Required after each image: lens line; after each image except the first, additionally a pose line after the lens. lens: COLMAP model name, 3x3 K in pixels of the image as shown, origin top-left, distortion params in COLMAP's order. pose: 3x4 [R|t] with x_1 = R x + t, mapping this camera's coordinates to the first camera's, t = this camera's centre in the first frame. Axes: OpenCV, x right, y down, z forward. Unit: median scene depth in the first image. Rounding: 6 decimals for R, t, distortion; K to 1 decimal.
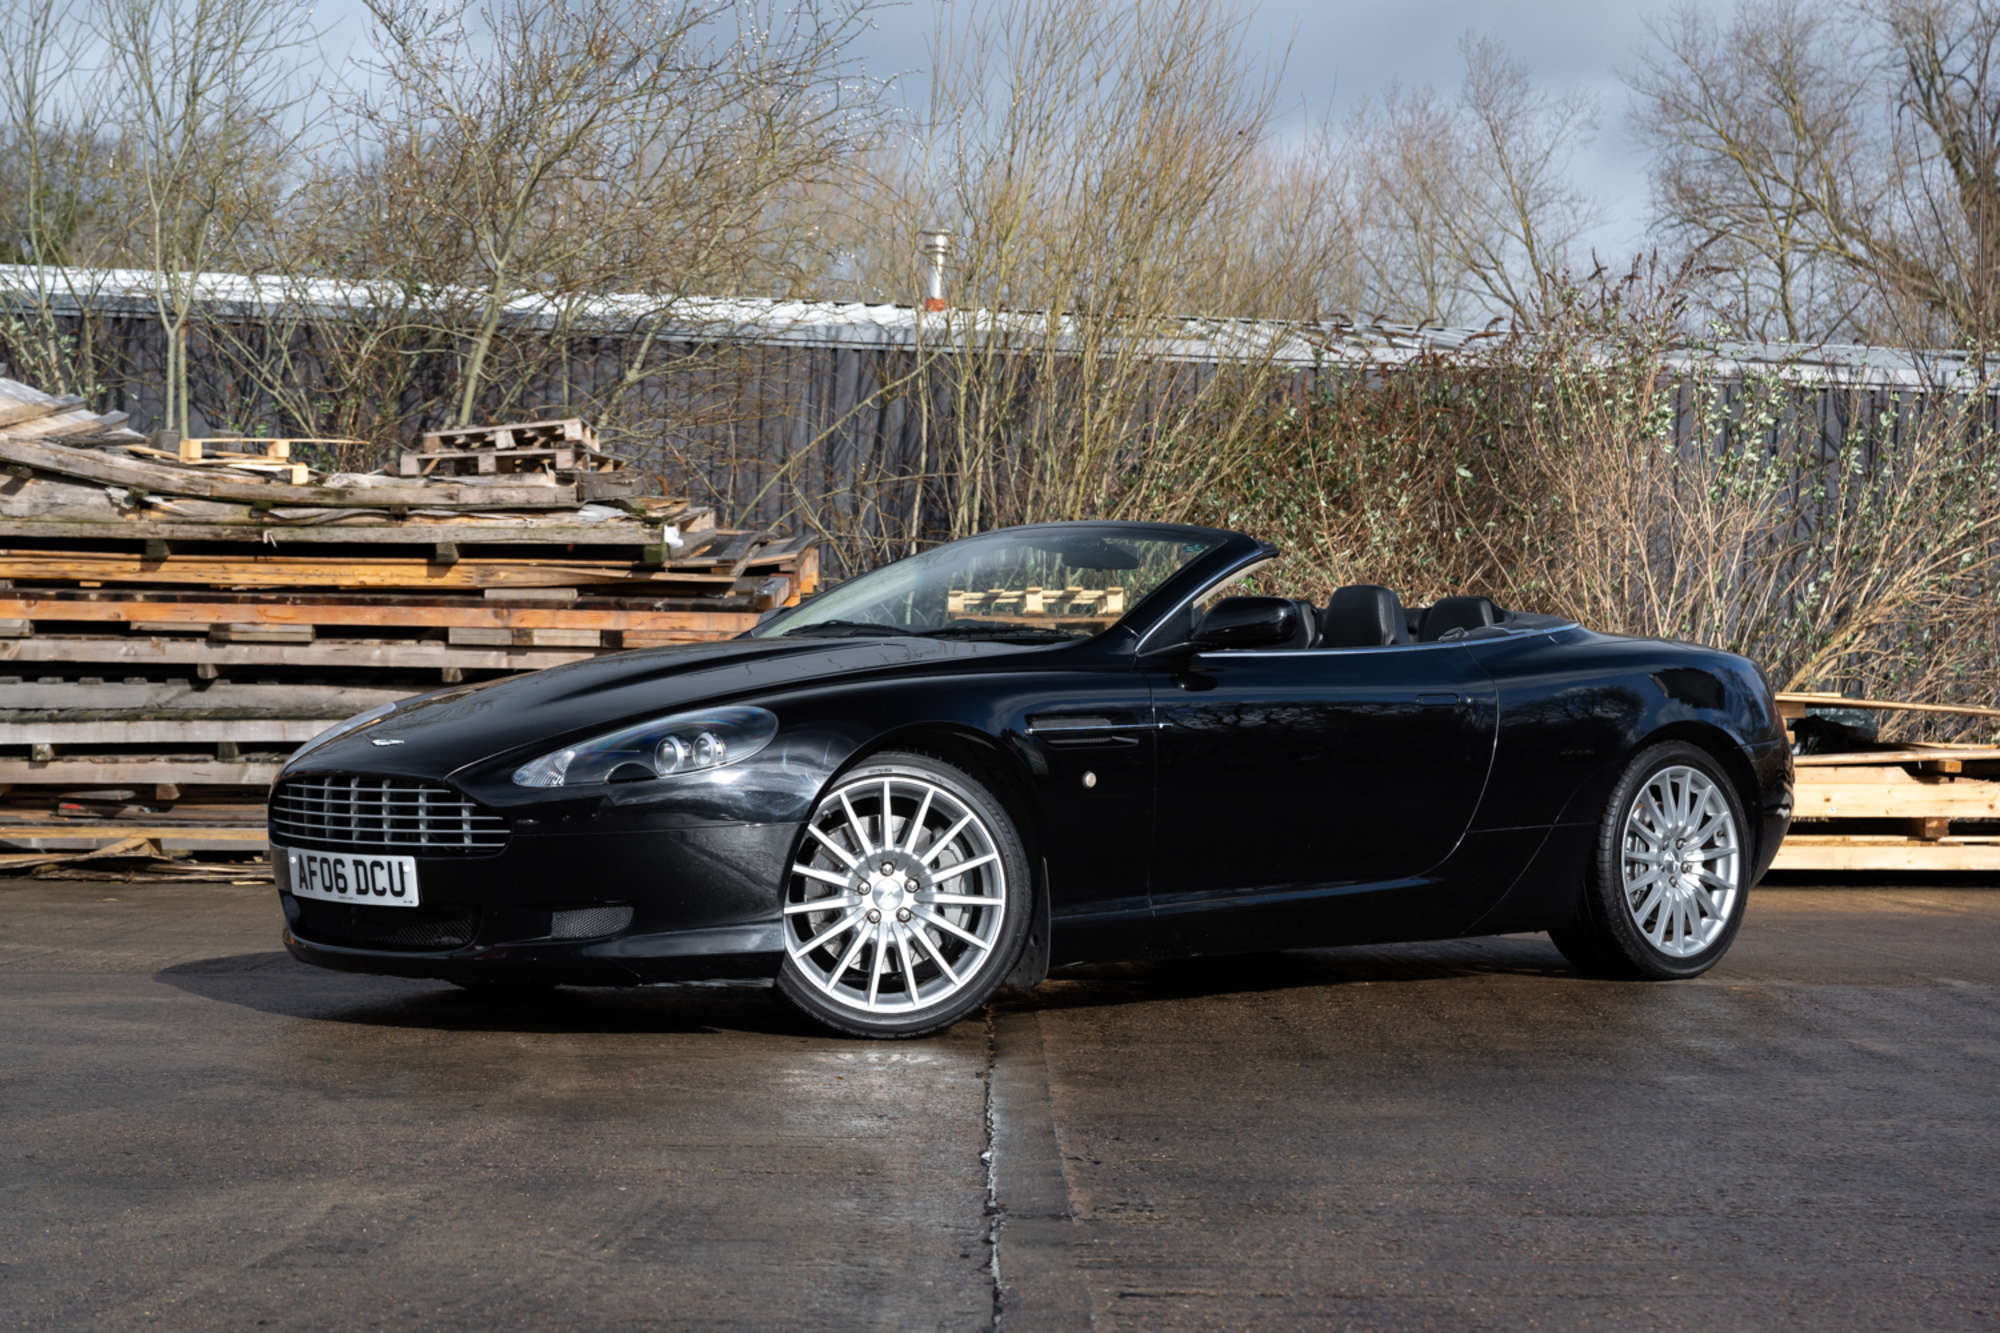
lens RADIAL K [[3489.0, 0, 1000.0], [0, 3489.0, 666.5], [0, 0, 1]] dist [-0.012013, 0.070163]
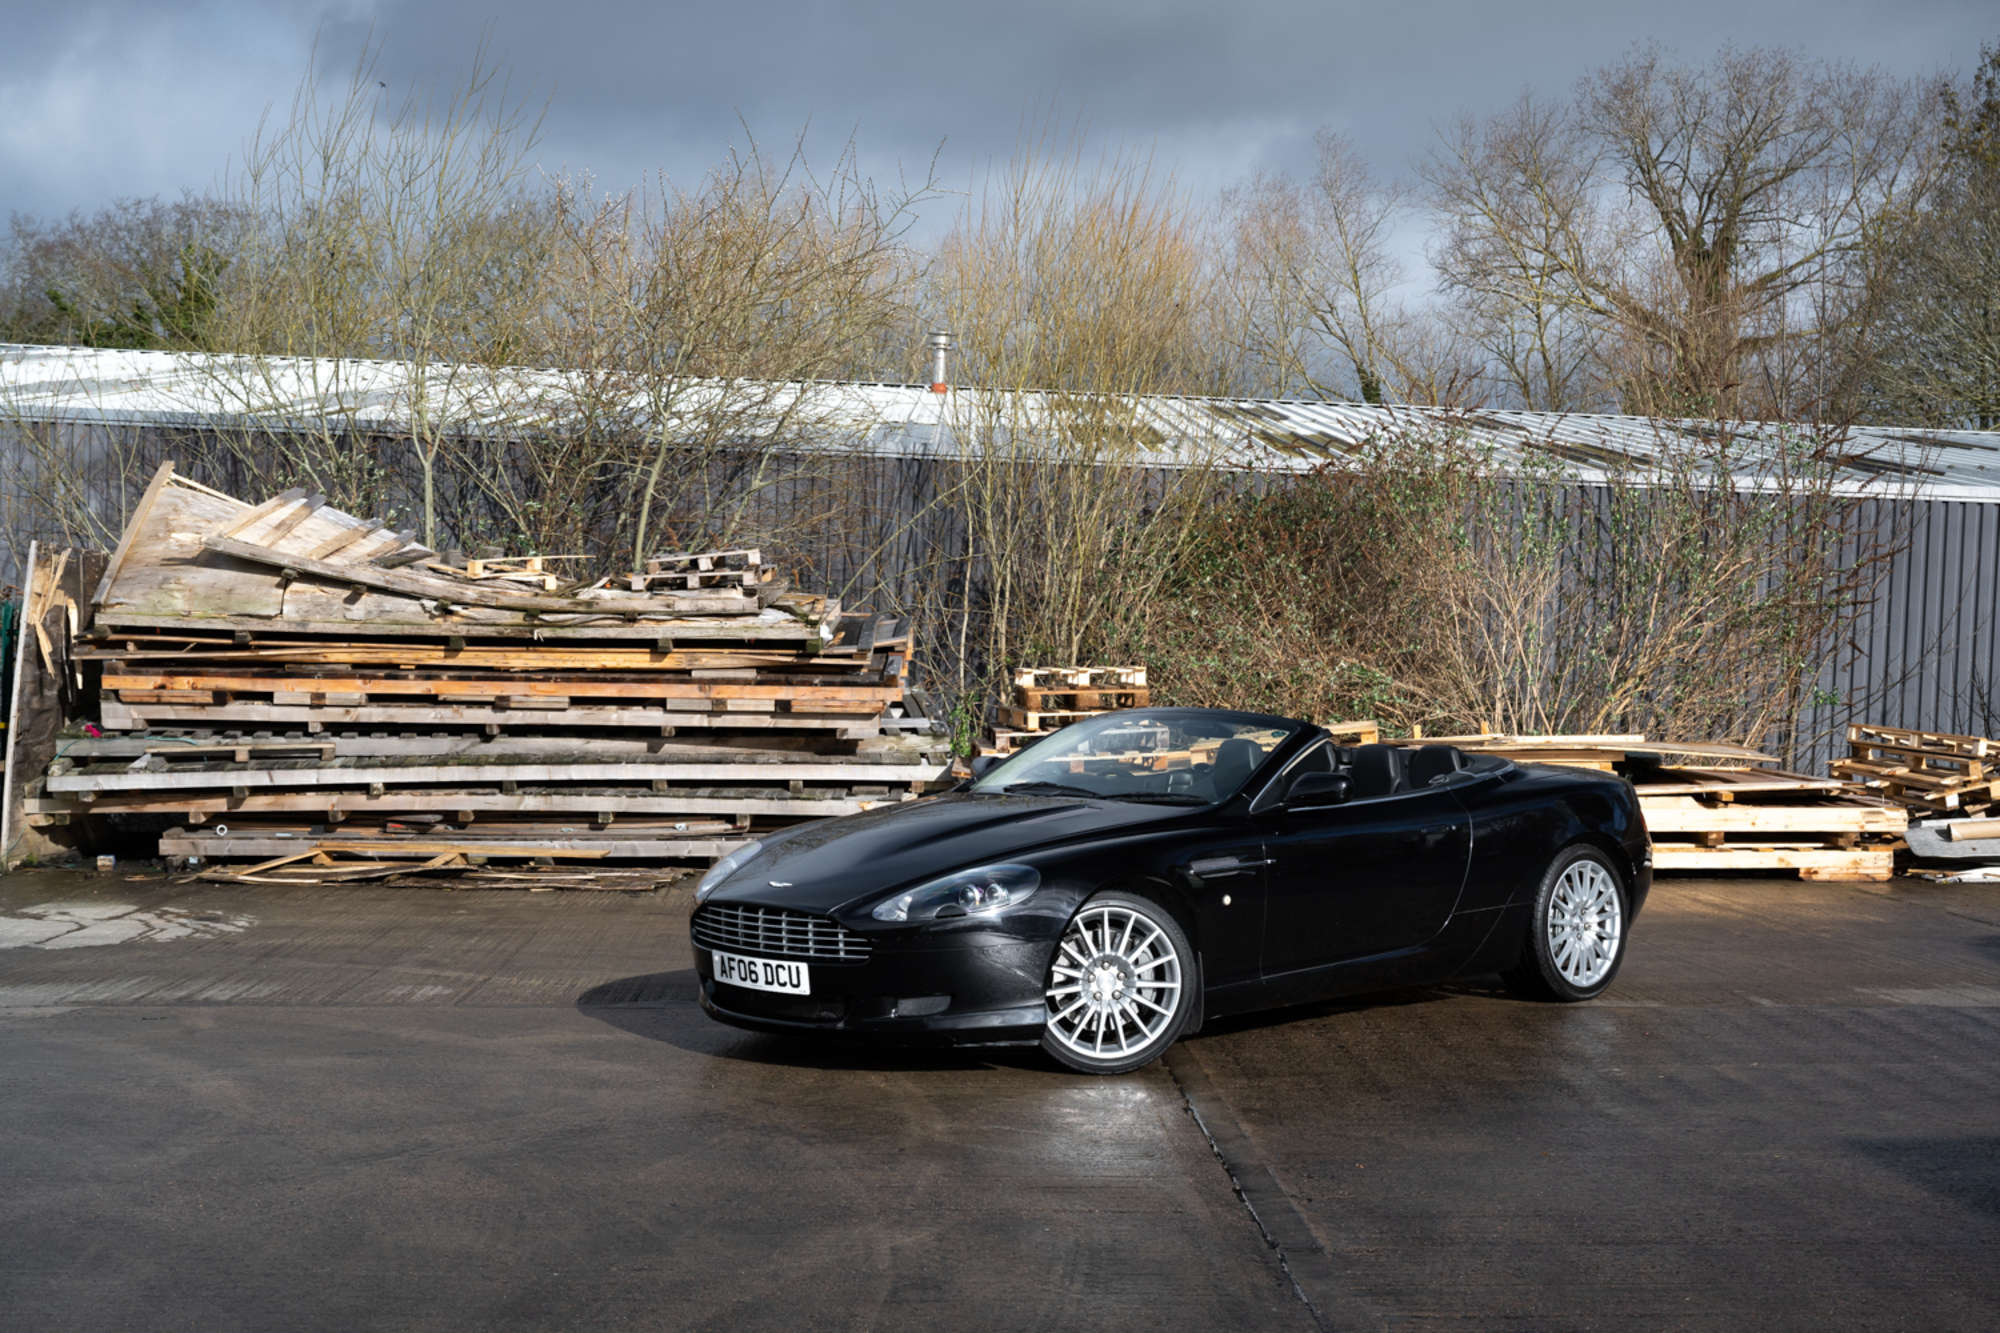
lens RADIAL K [[2692.4, 0, 1038.1], [0, 2692.4, 669.3], [0, 0, 1]] dist [-0.012326, 0.025114]
pose [[0.999331, -0.003930, 0.036356, -0.047700], [0.003175, 0.999778, 0.020808, -0.044932], [-0.036430, -0.020678, 0.999122, -0.090253]]
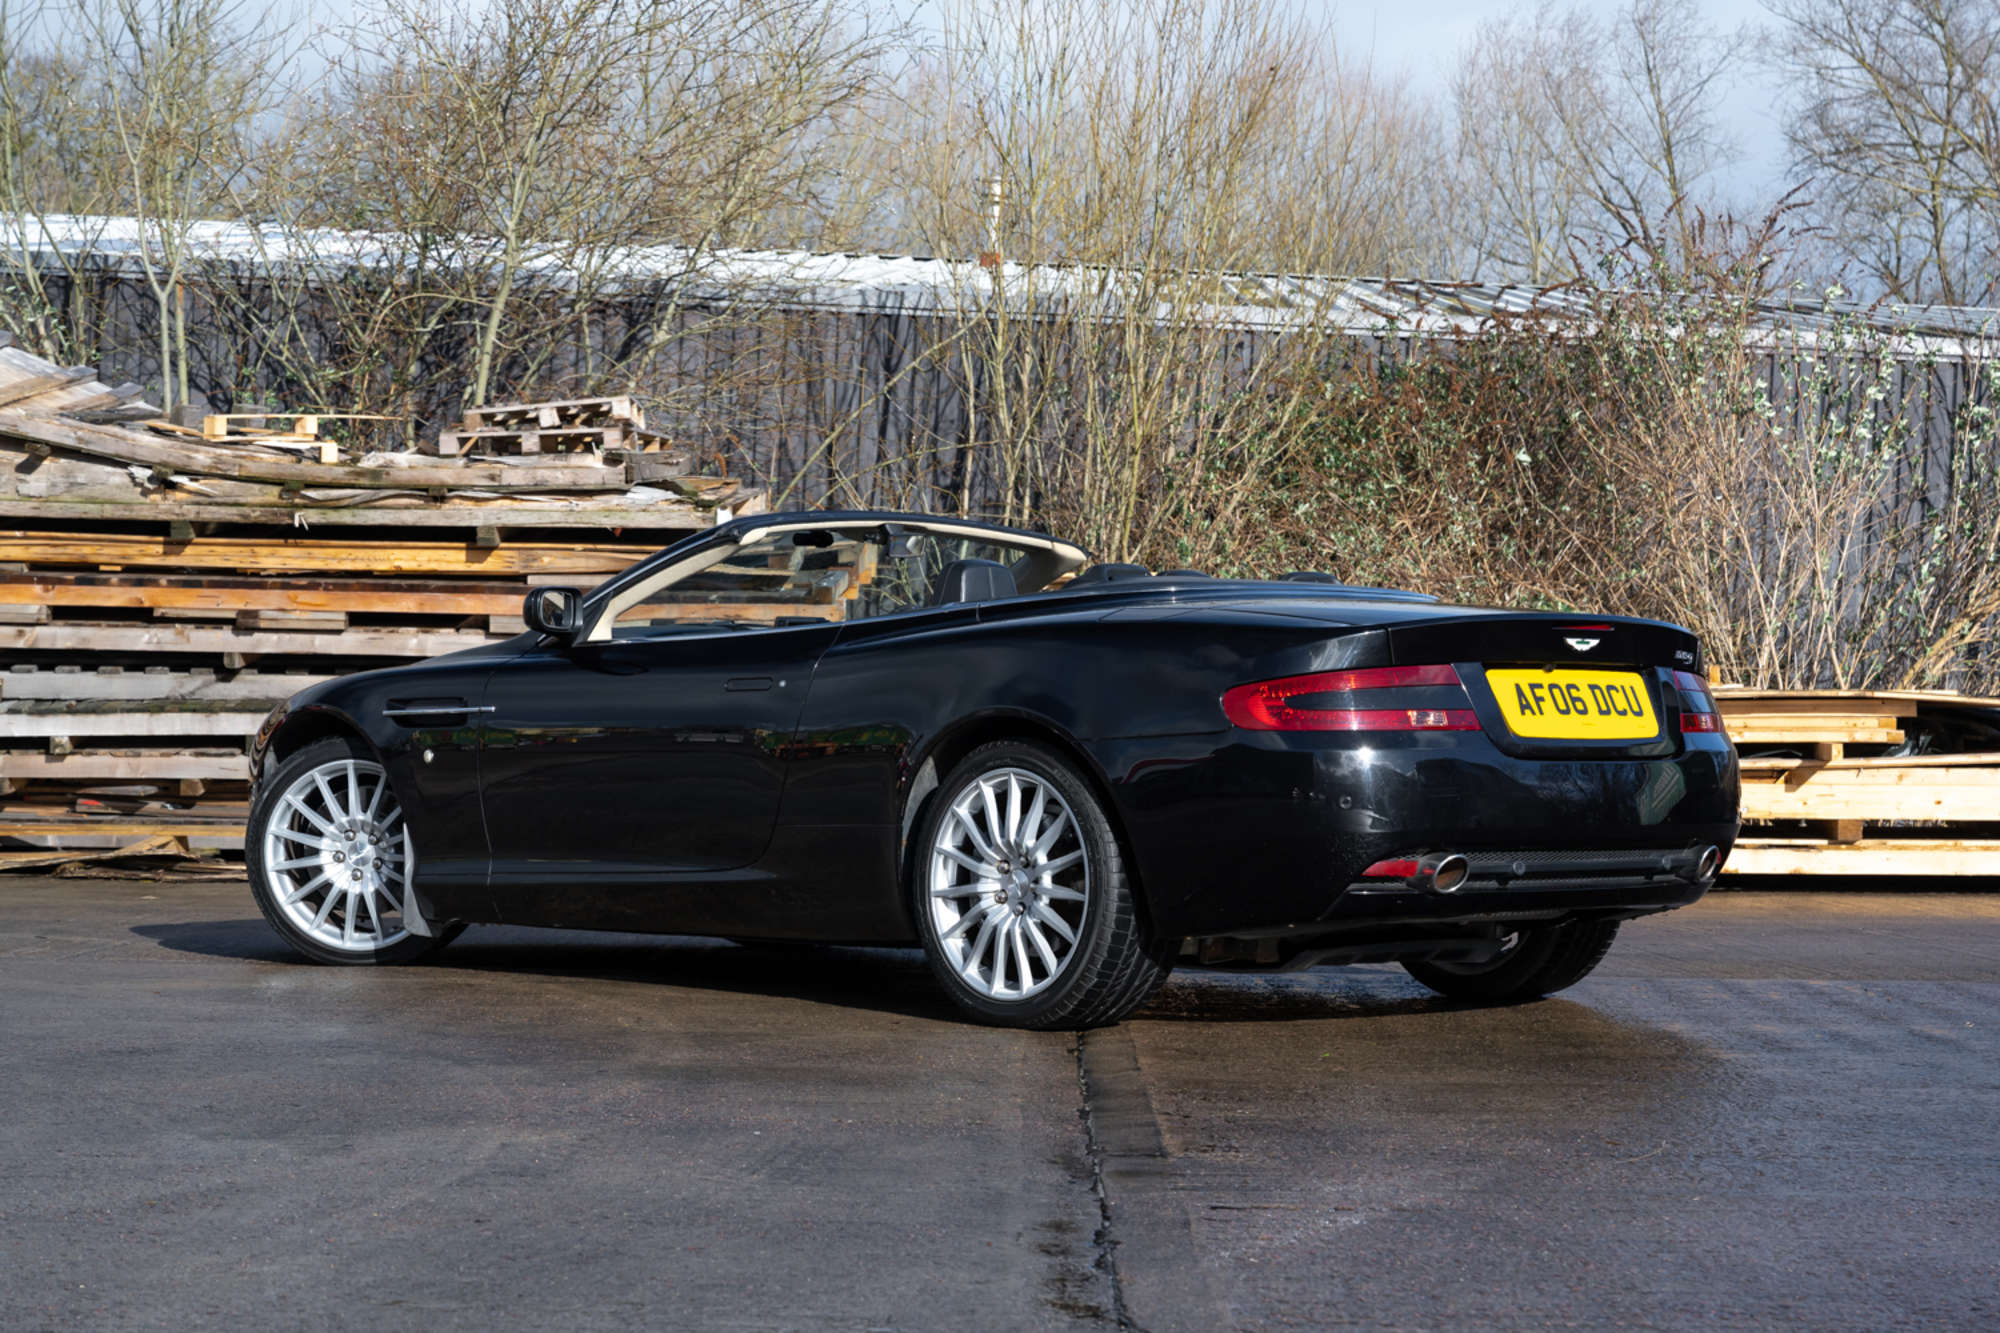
lens RADIAL K [[3949.0, 0, 1037.3], [0, 3949.0, 665.9], [0, 0, 1]] dist [0.026114, -0.113378]
pose [[0.999984, 0.003931, -0.004100, -0.004531], [-0.003922, 0.999990, 0.002118, -0.000285], [0.004109, -0.002102, 0.999989, -0.074353]]
